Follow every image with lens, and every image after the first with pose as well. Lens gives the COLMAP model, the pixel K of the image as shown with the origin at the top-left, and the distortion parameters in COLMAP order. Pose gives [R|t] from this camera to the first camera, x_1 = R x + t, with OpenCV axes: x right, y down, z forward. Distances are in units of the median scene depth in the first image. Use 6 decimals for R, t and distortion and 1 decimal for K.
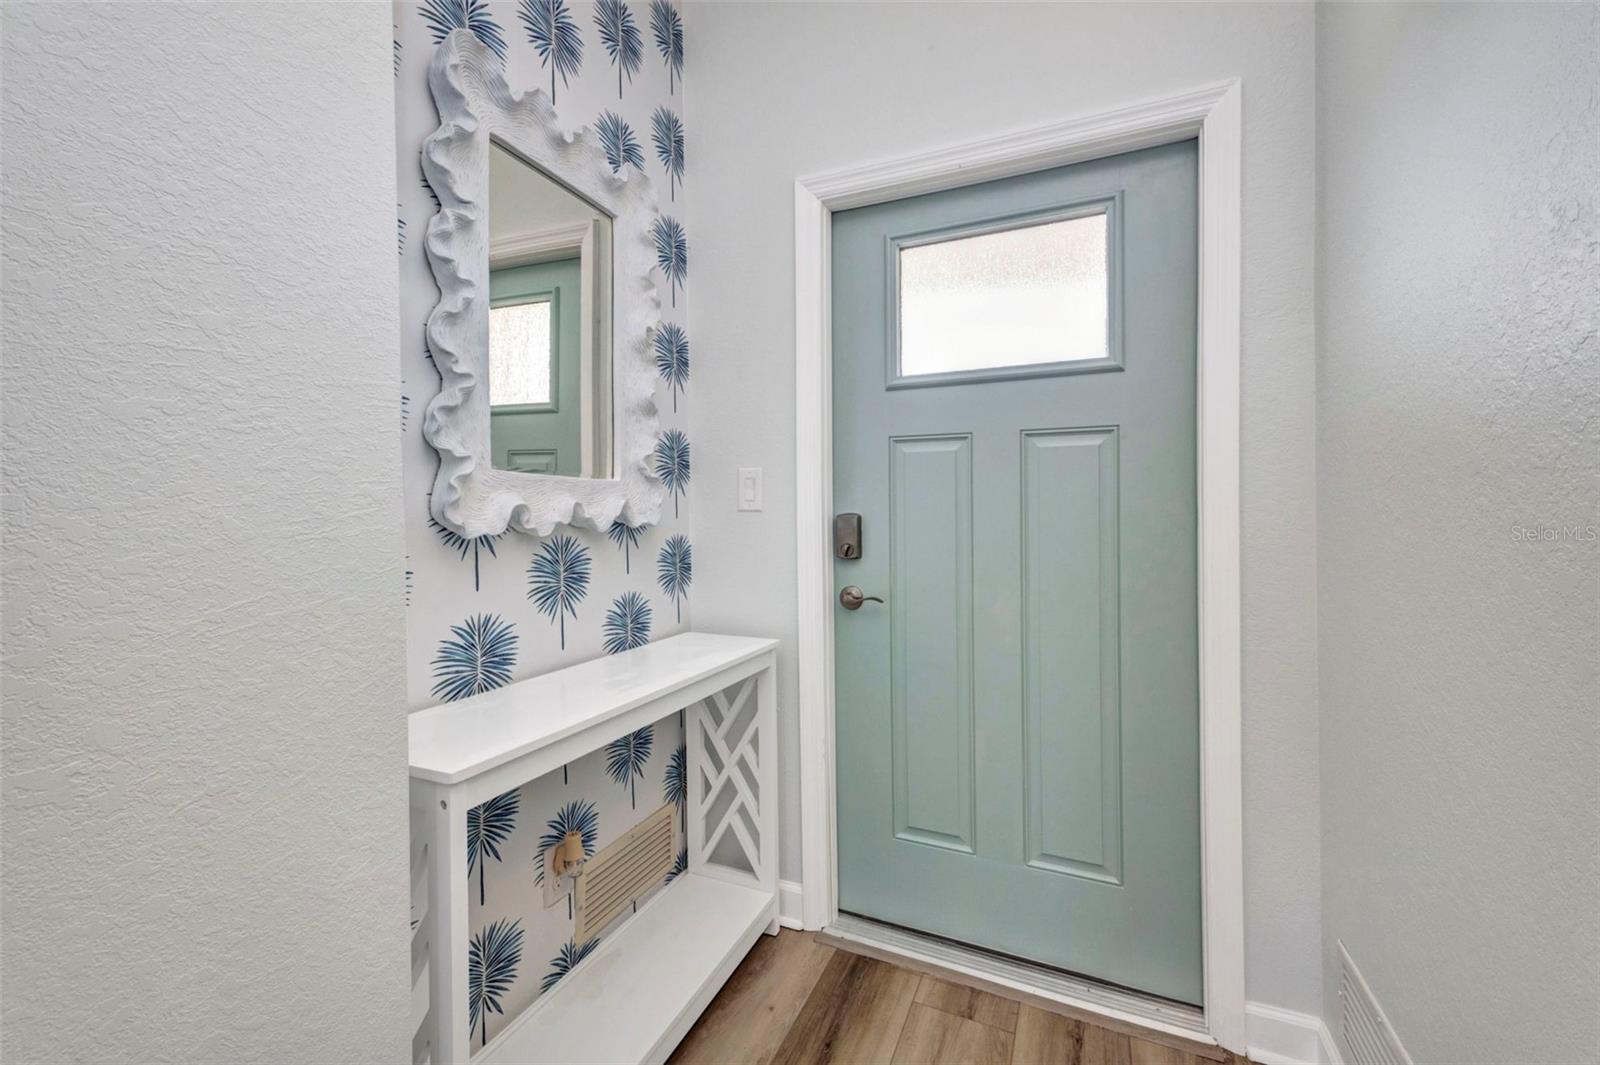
lens RADIAL K [[641.6, 0, 824.0], [0, 641.6, 511.7], [0, 0, 1]] dist [0.001299, -0.000072]
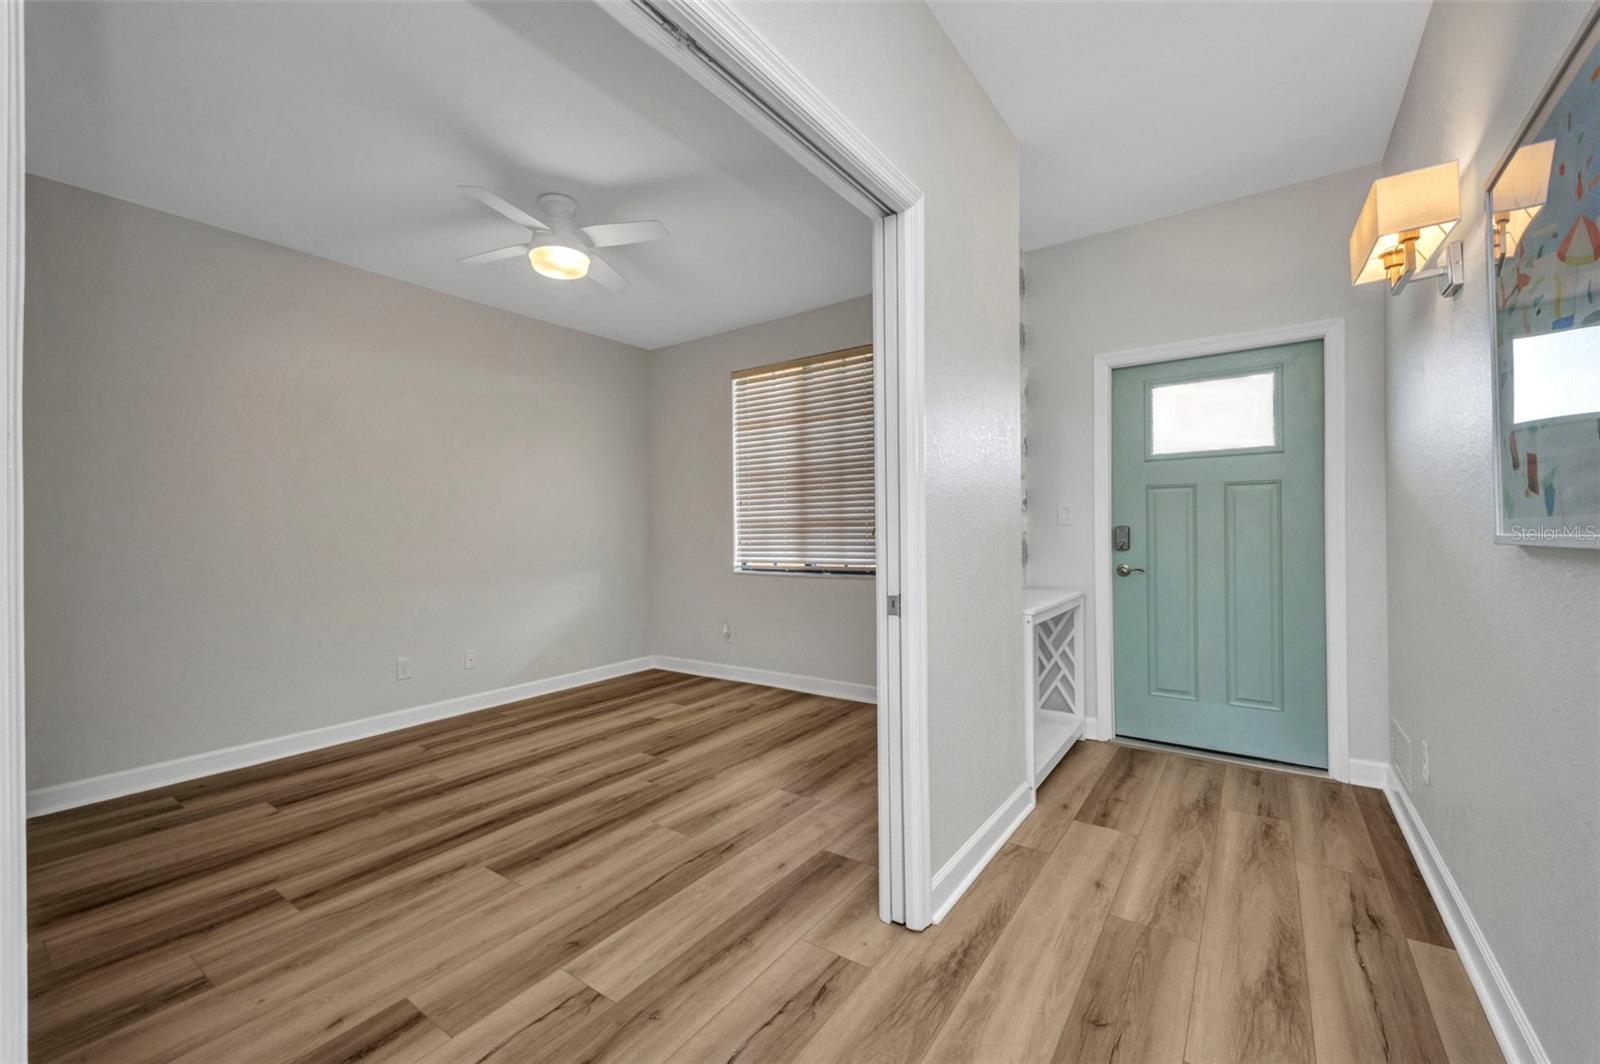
lens RADIAL K [[650.1, 0, 811.9], [0, 650.1, 533.2], [0, 0, 1]] dist [0.009774, -0.005847]
pose [[0.976398, -0.007896, -0.215836, -0.454866], [0.010871, 0.999862, 0.012600, -0.011878], [0.215706, -0.014649, 0.976348, -1.120979]]
